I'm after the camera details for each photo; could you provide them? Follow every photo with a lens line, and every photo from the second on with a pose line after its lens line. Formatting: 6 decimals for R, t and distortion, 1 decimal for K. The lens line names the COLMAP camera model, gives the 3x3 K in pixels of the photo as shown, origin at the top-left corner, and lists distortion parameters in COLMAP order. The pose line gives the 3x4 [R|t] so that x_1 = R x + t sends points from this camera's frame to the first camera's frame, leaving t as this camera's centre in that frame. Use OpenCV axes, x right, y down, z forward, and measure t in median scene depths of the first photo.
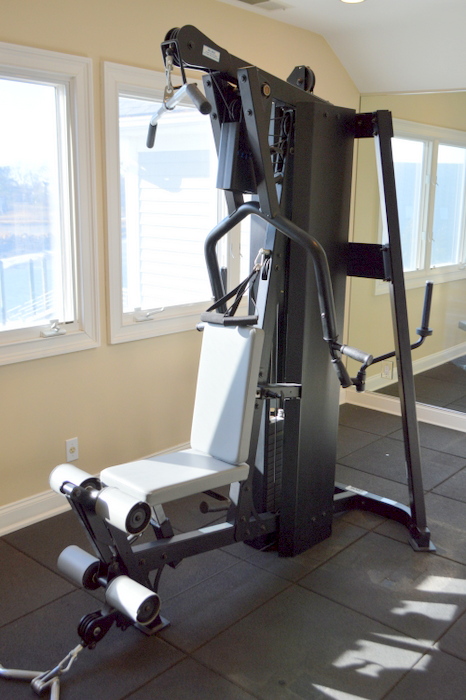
lens RADIAL K [[692.4, 0, 242.3], [0, 692.4, 339.4], [0, 0, 1]] dist [-0.009695, 0.000000]
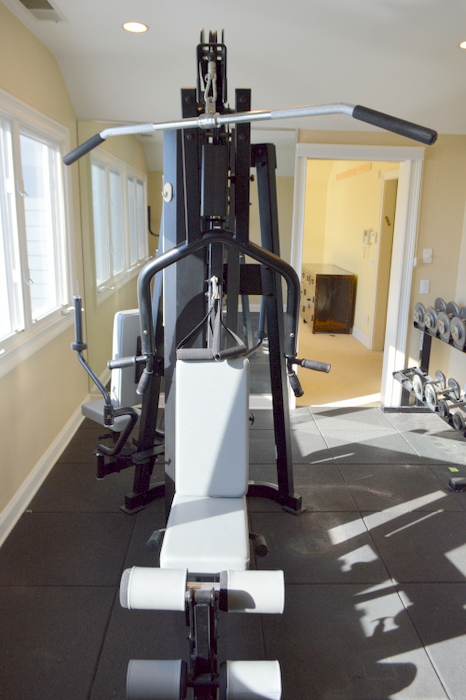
lens RADIAL K [[555.4, 0, 236.6], [0, 555.4, 347.6], [0, 0, 1]] dist [-0.007364, 0.004687]
pose [[0.731637, -0.167537, 0.660786, -0.510973], [0.138496, 0.985645, 0.096556, -0.111488], [-0.667477, 0.020872, 0.744338, 0.414543]]
